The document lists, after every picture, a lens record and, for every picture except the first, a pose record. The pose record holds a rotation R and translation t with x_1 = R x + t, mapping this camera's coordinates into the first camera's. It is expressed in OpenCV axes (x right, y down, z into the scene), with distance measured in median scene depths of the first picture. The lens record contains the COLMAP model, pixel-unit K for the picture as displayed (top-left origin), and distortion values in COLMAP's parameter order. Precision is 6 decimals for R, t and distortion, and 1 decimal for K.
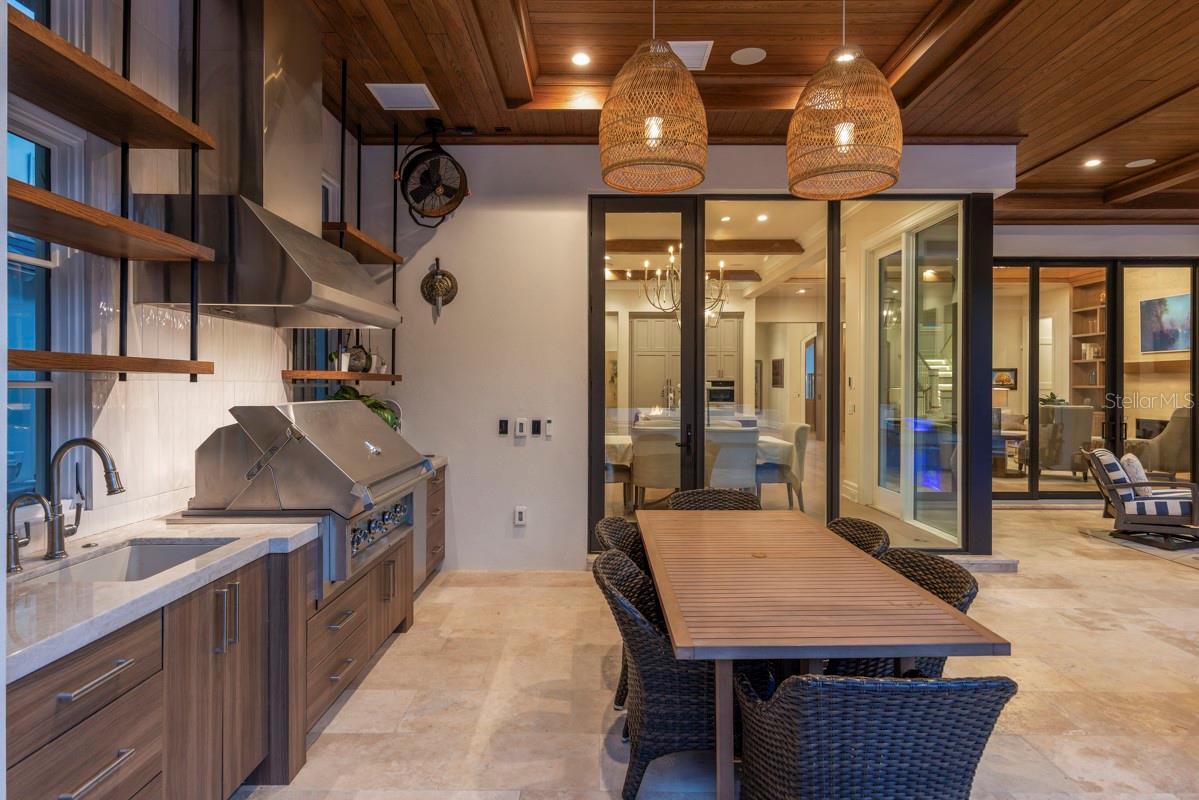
lens RADIAL K [[649.8, 0, 599.5], [0, 649.8, 400.0], [0, 0, 1]] dist [0.001831, 0.000374]
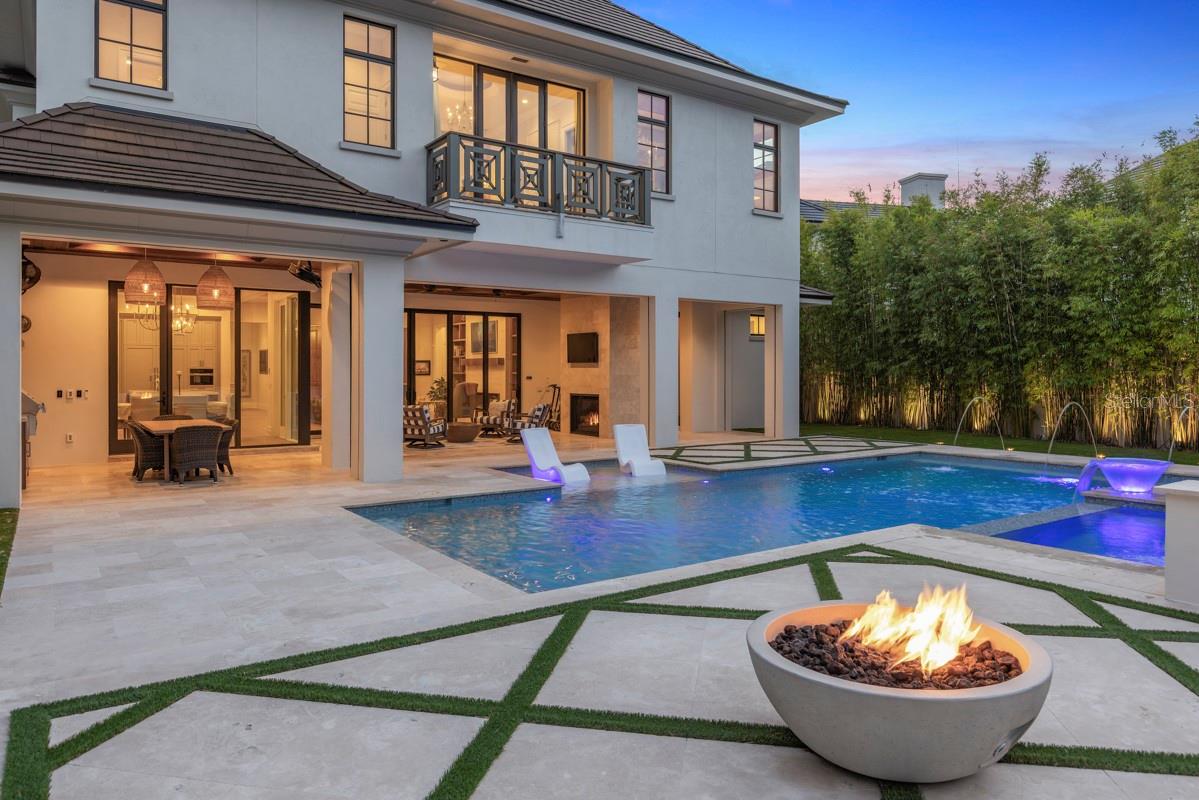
lens RADIAL K [[769.0, 0, 596.3], [0, 769.0, 376.0], [0, 0, 1]] dist [-0.002589, -0.001108]
pose [[0.813120, -0.002258, 0.582092, -0.174617], [0.011248, 0.999867, -0.011833, 0.031927], [-0.581987, 0.016169, 0.813037, -1.860940]]
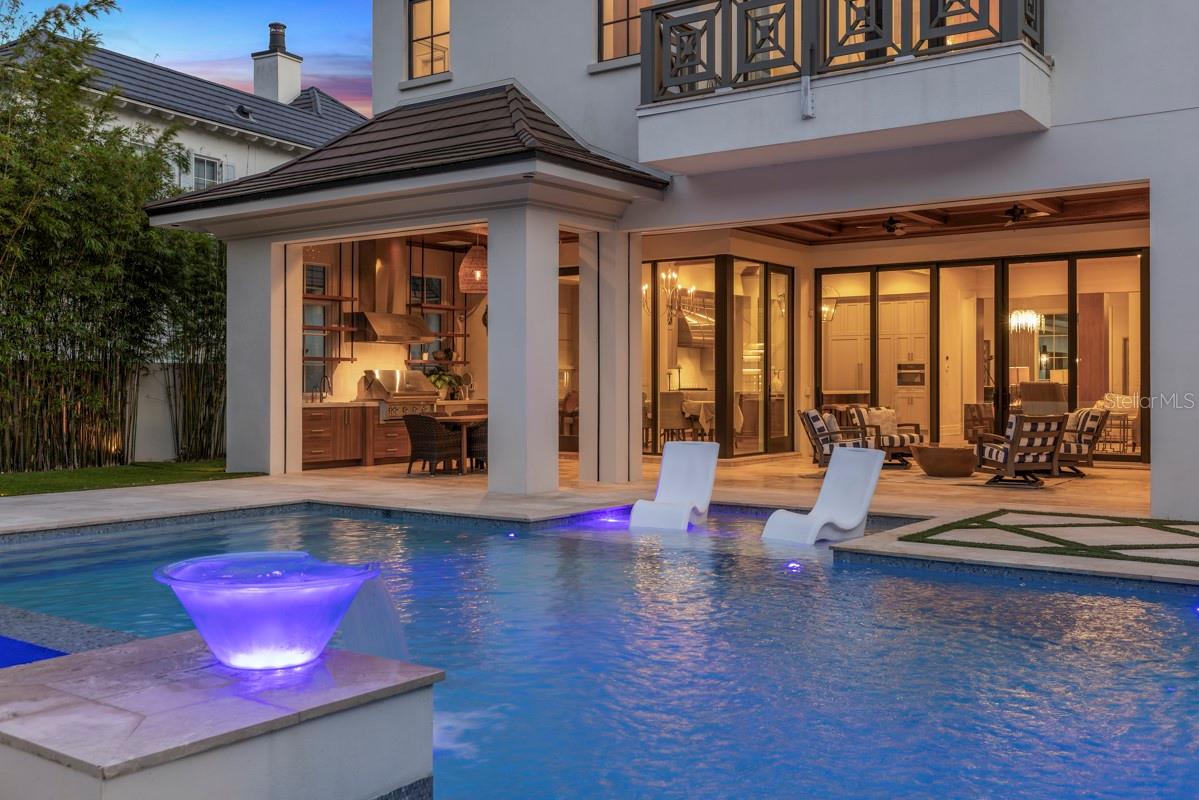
lens RADIAL K [[1134.1, 0, 599.5], [0, 1134.1, 400.0], [0, 0, 1]] dist [-0.005838, -0.003694]
pose [[0.801586, 0.009989, -0.597796, 2.163497], [-0.012916, 0.999916, -0.000611, 0.082166], [0.597740, 0.008211, 0.801648, -1.658211]]
